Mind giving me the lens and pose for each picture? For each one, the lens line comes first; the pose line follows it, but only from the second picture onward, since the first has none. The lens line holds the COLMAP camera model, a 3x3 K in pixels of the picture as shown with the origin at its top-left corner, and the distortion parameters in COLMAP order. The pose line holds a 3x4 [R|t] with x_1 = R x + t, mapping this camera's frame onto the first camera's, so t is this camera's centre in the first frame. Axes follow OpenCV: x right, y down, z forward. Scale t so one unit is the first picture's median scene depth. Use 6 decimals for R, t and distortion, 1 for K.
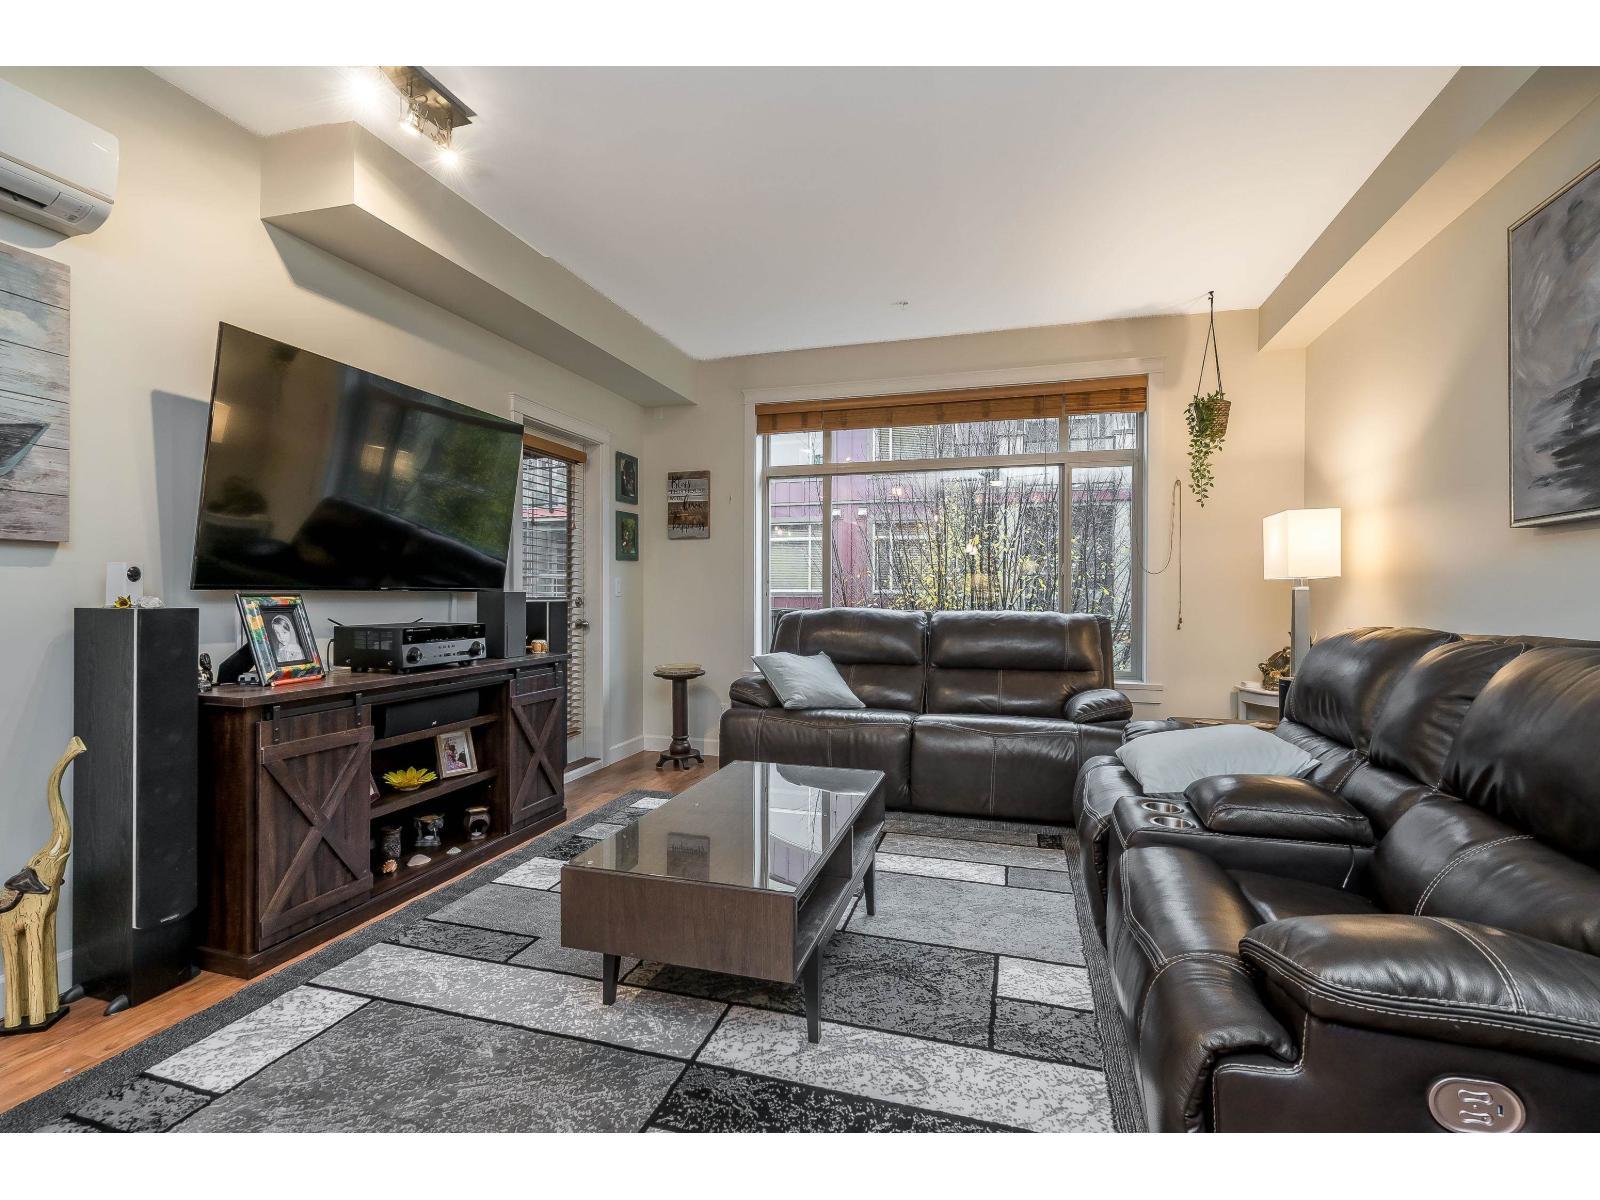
lens RADIAL K [[749.6, 0, 794.1], [0, 749.6, 597.9], [0, 0, 1]] dist [-0.001491, 0.001091]
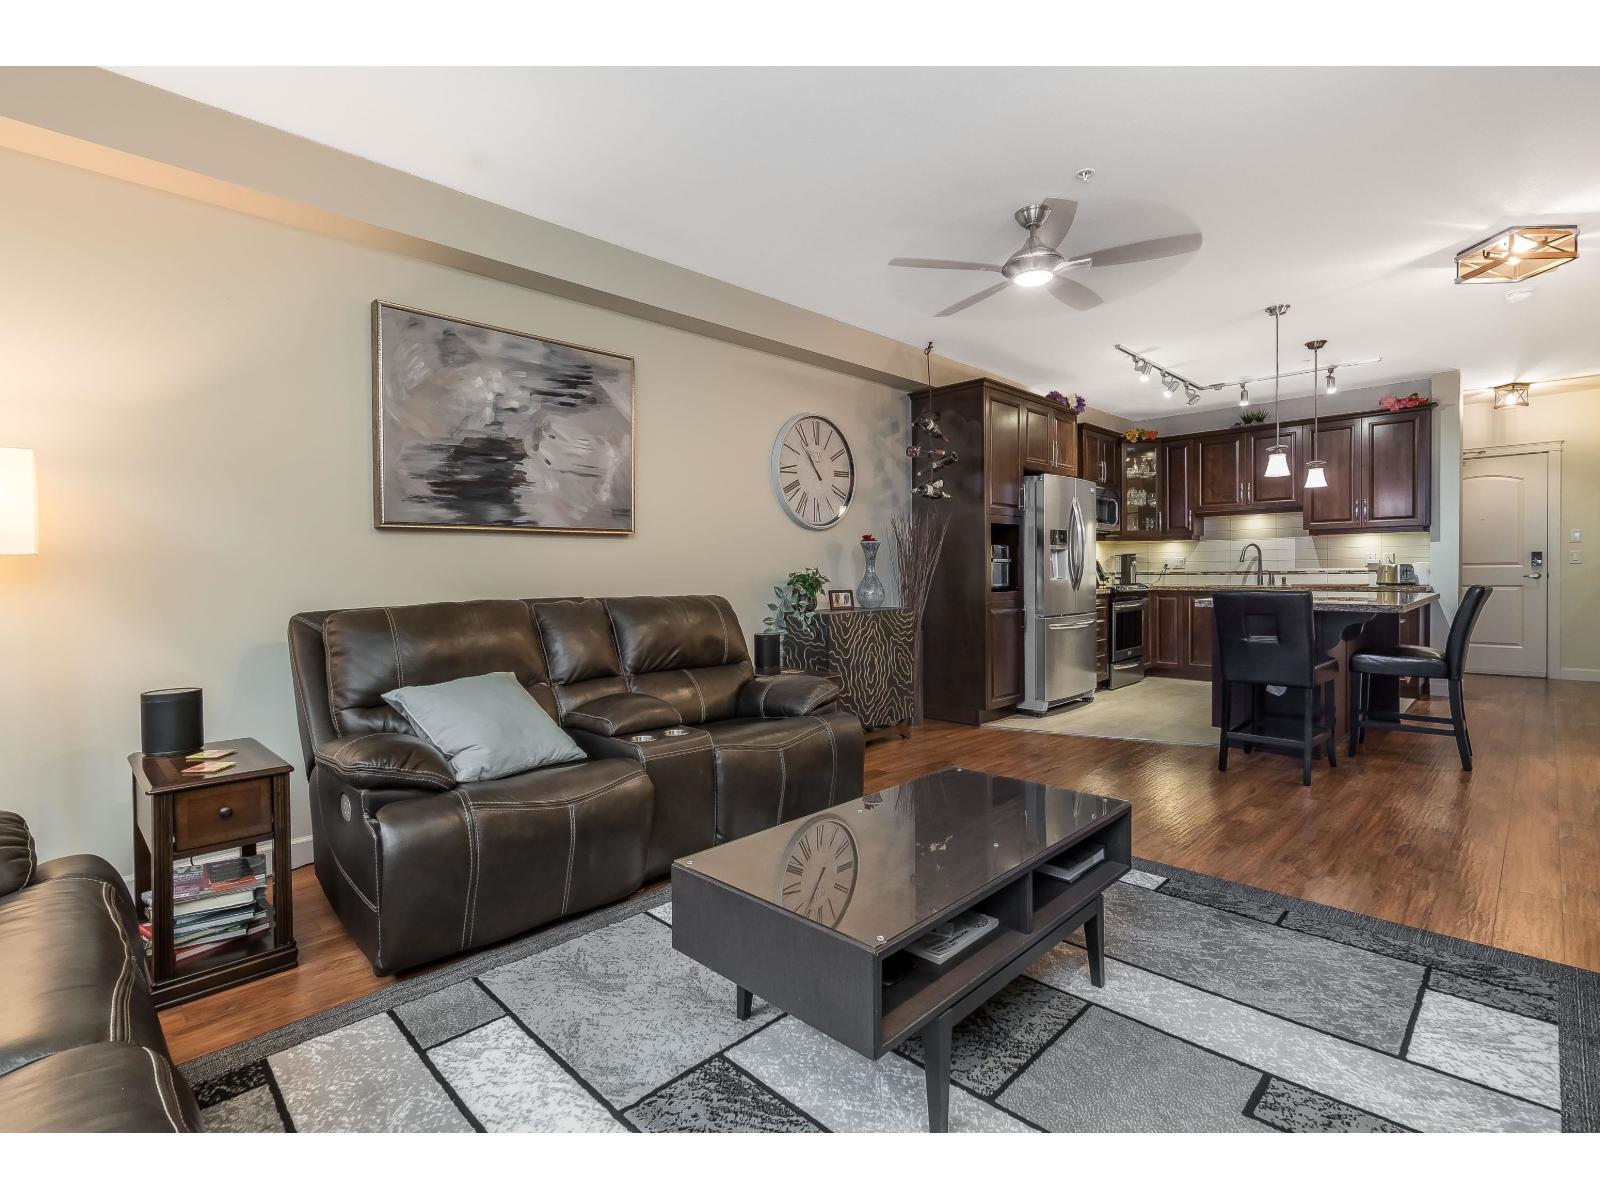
lens RADIAL K [[751.1, 0, 795.7], [0, 751.1, 589.8], [0, 0, 1]] dist [-0.003553, -0.000492]
pose [[-0.884939, -0.003222, 0.465696, -0.268040], [0.011982, 0.999487, 0.029685, -0.010248], [-0.465553, 0.031849, -0.884447, 1.551976]]
